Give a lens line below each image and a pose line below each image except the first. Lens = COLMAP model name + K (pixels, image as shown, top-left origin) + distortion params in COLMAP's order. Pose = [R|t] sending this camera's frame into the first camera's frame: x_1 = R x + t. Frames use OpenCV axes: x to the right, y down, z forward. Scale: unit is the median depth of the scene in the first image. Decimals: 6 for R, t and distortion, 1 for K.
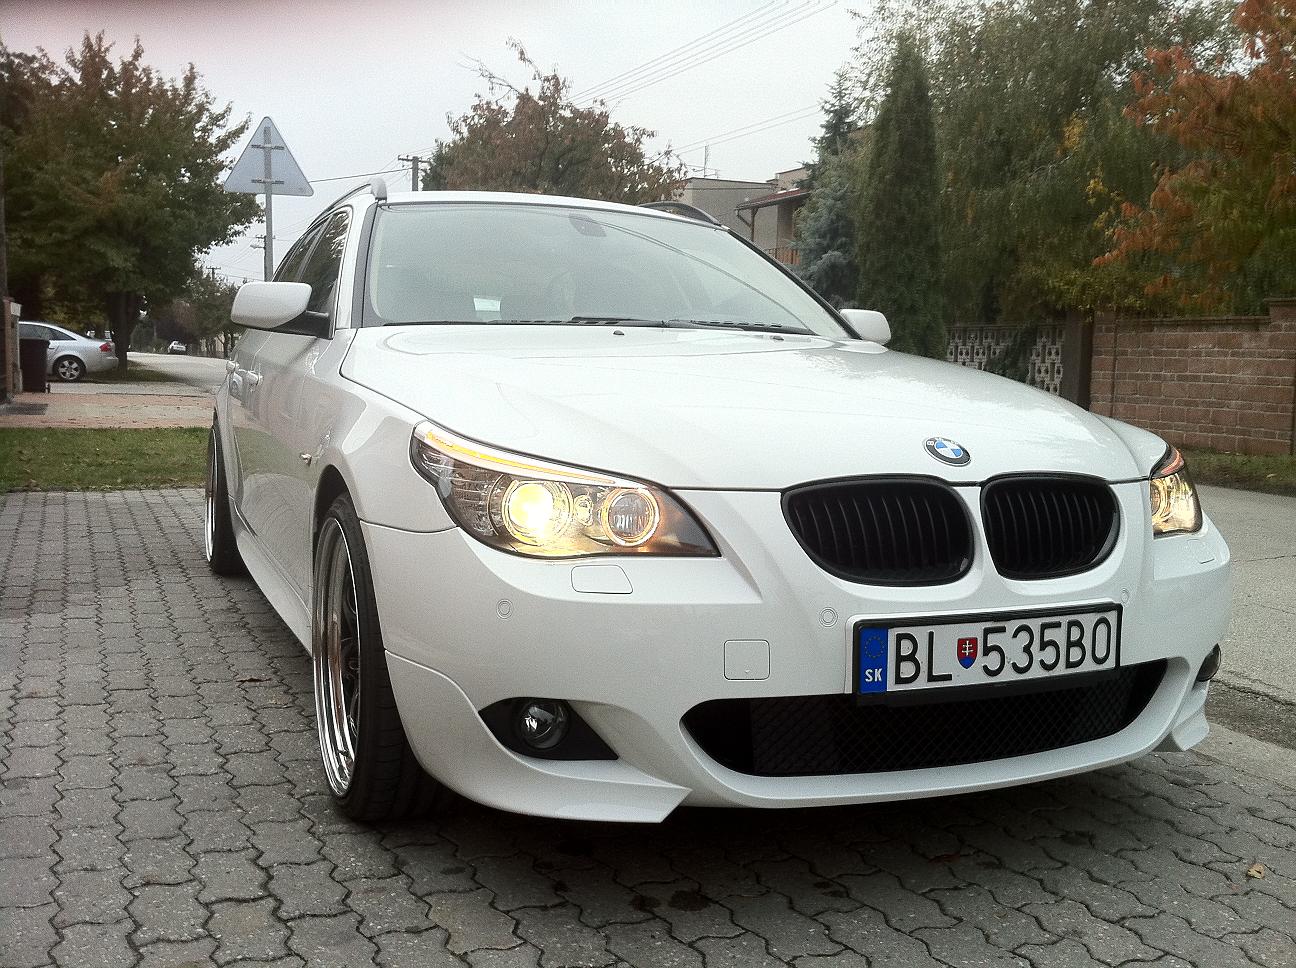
lens RADIAL K [[1246.4, 0, 655.9], [0, 1246.4, 479.8], [0, 0, 1]] dist [0.086603, -0.303168]
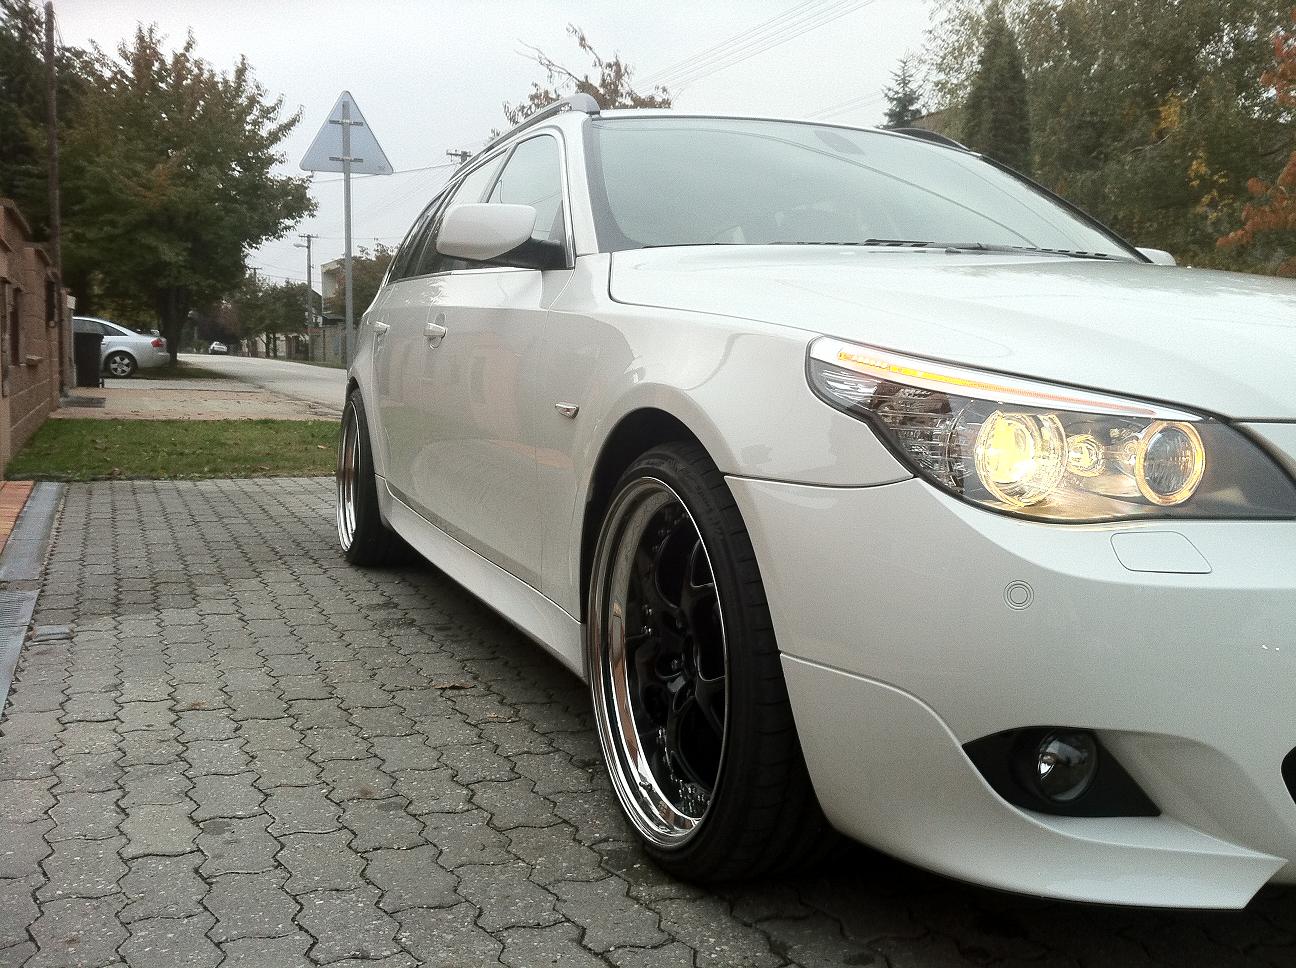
lens RADIAL K [[1246.4, 0, 659.0], [0, 1246.4, 486.5], [0, 0, 1]] dist [0.111624, -0.401390]
pose [[0.999692, 0.000705, -0.024792, -0.170225], [-0.000598, 0.999991, 0.004317, 0.023612], [0.024795, -0.004301, 0.999683, 0.179547]]
